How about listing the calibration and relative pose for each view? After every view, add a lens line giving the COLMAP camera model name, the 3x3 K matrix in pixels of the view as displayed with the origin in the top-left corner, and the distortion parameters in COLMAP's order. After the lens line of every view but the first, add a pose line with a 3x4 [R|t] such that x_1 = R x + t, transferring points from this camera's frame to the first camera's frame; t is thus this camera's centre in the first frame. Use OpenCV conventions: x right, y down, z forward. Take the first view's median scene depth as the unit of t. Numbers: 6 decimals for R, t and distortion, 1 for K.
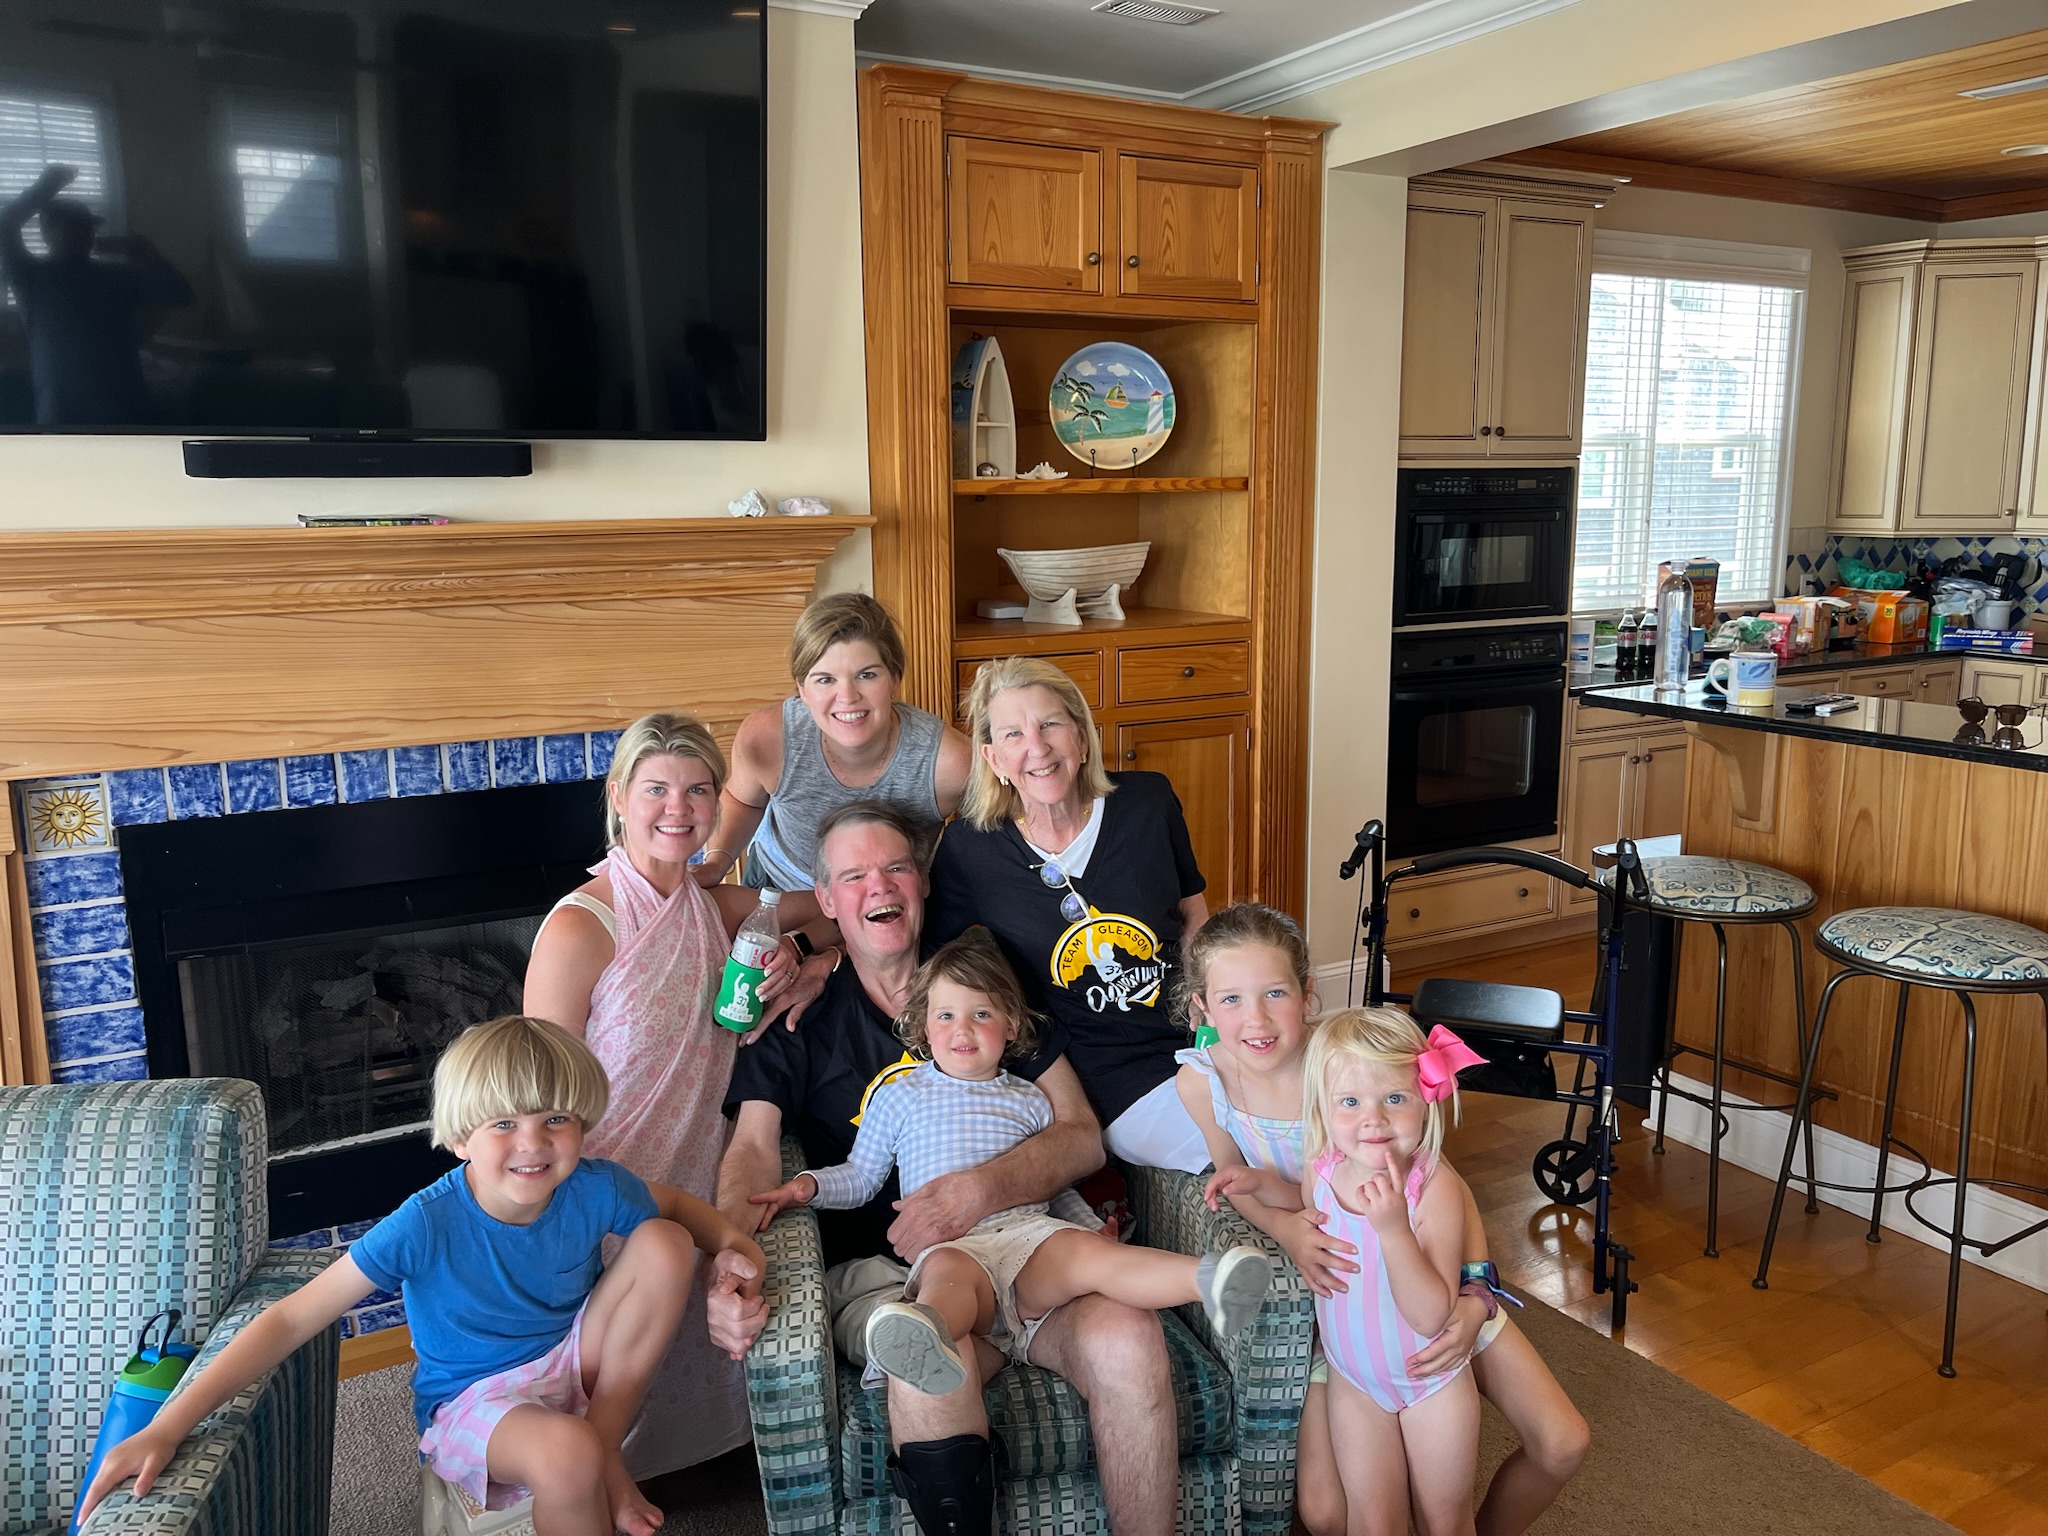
lens RADIAL K [[1574.9, 0, 1024.0], [0, 1574.9, 768.0], [0, 0, 1]] dist [0.010269, 0.000818]
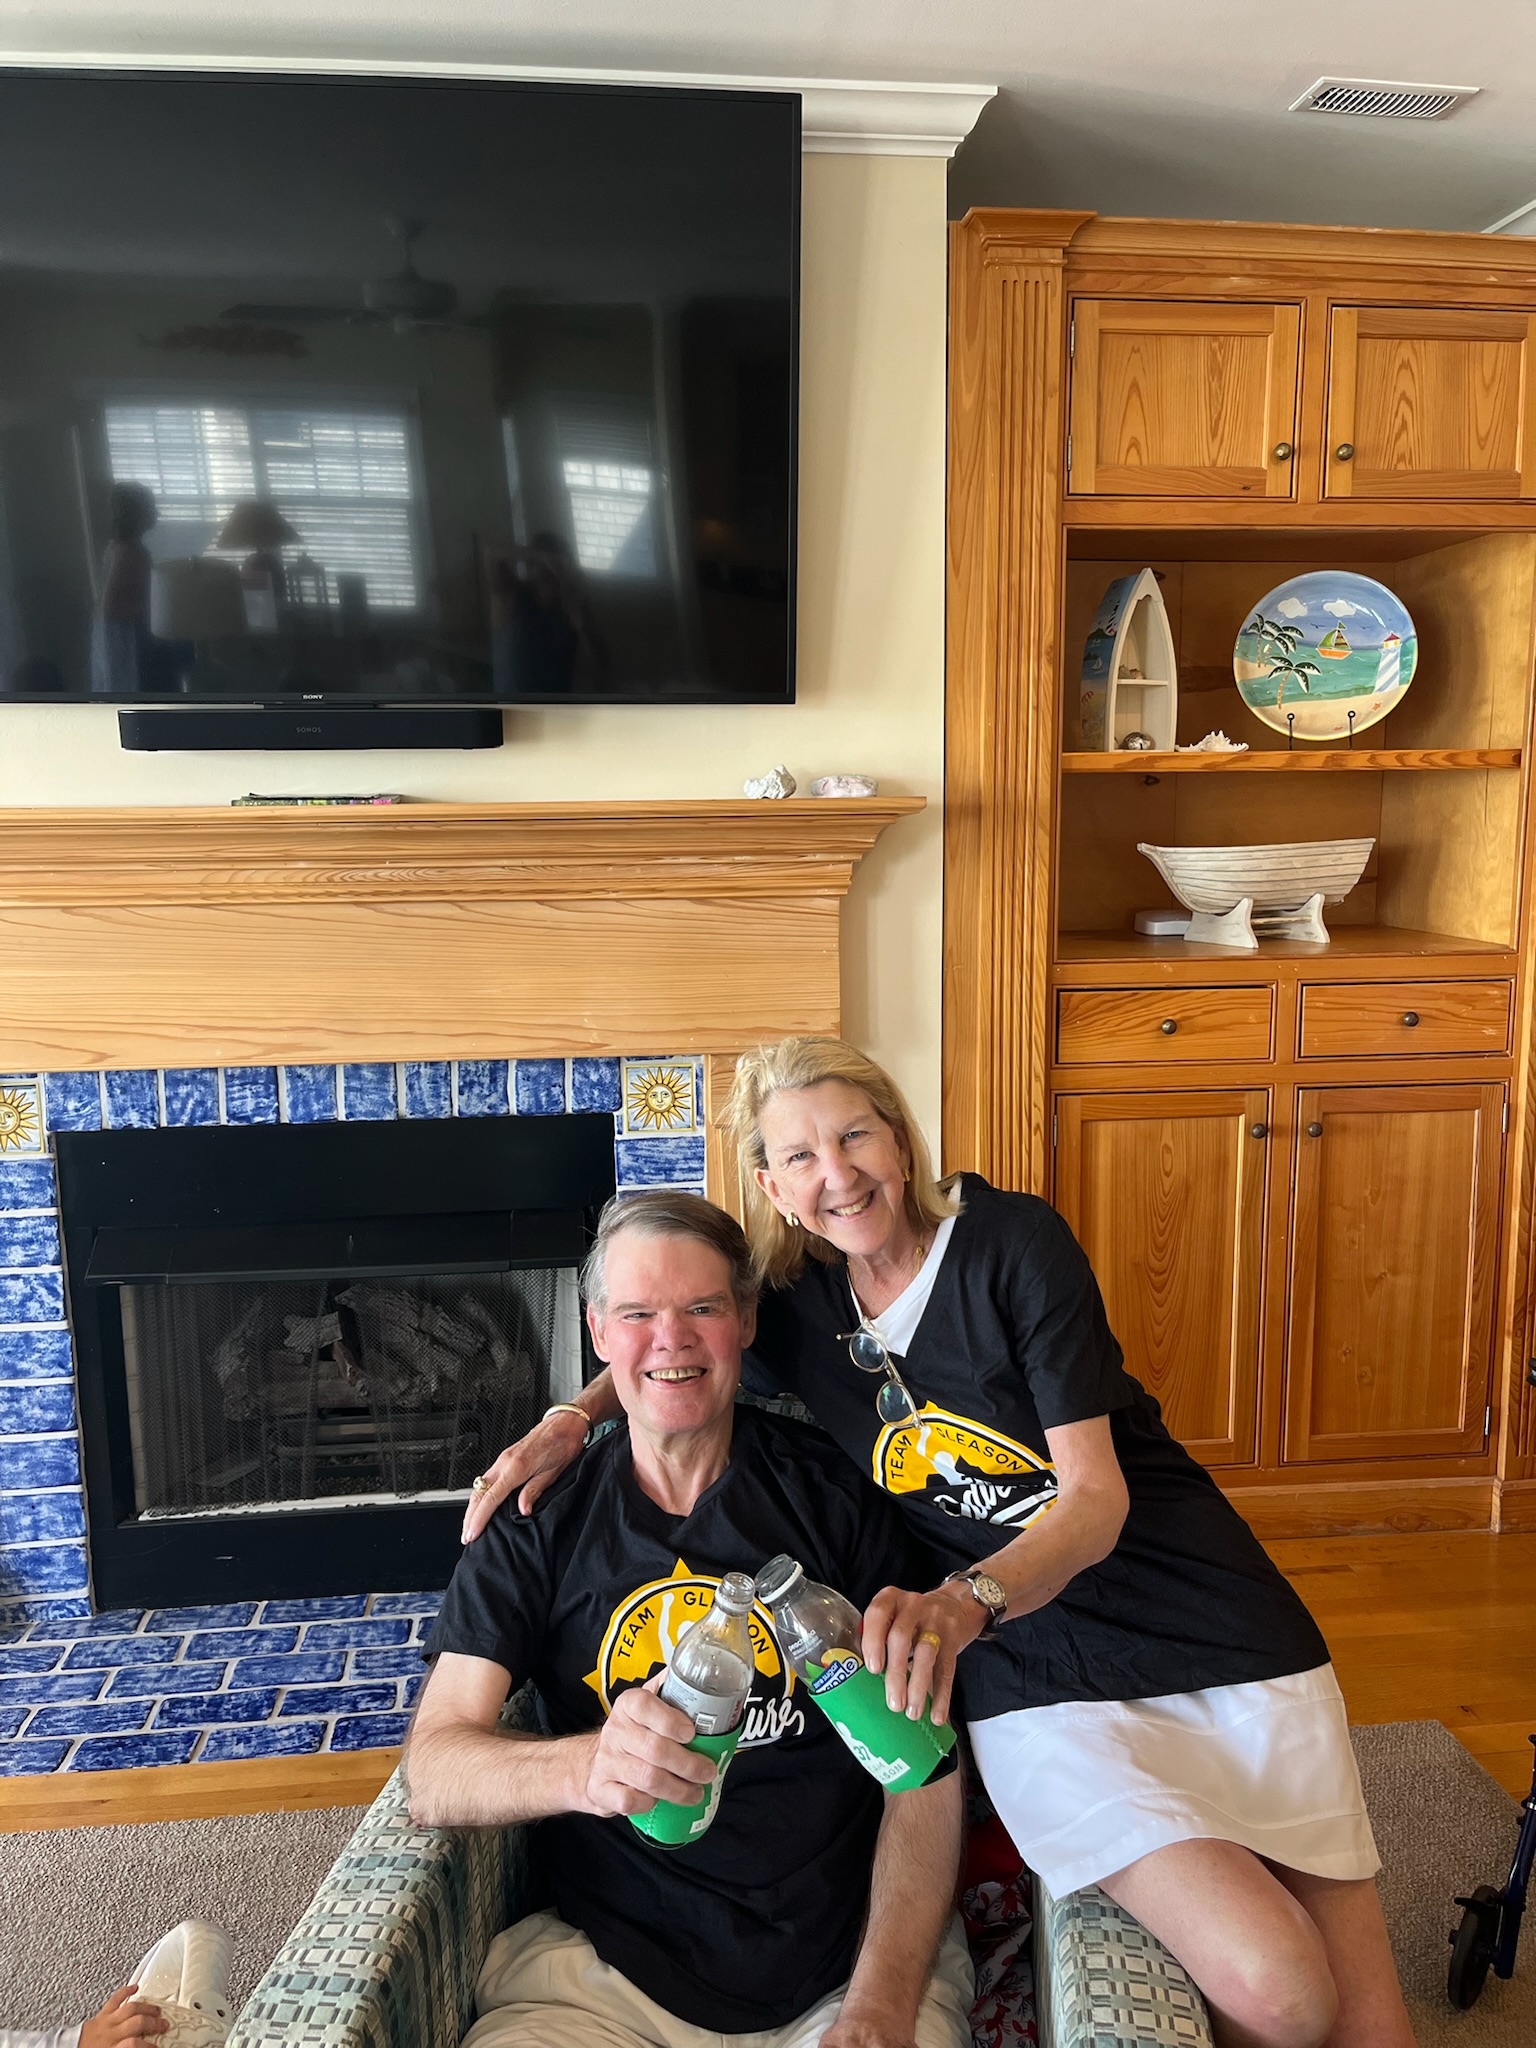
lens RADIAL K [[1574.9, 0, 768.0], [0, 1574.9, 1024.0], [0, 0, 1]] dist [0.010269, 0.000818]
pose [[0.921219, 0.056531, -0.384915, 0.137655], [-0.067434, 0.997613, -0.014875, -0.034932], [0.383155, 0.039659, 0.922832, 0.275500]]
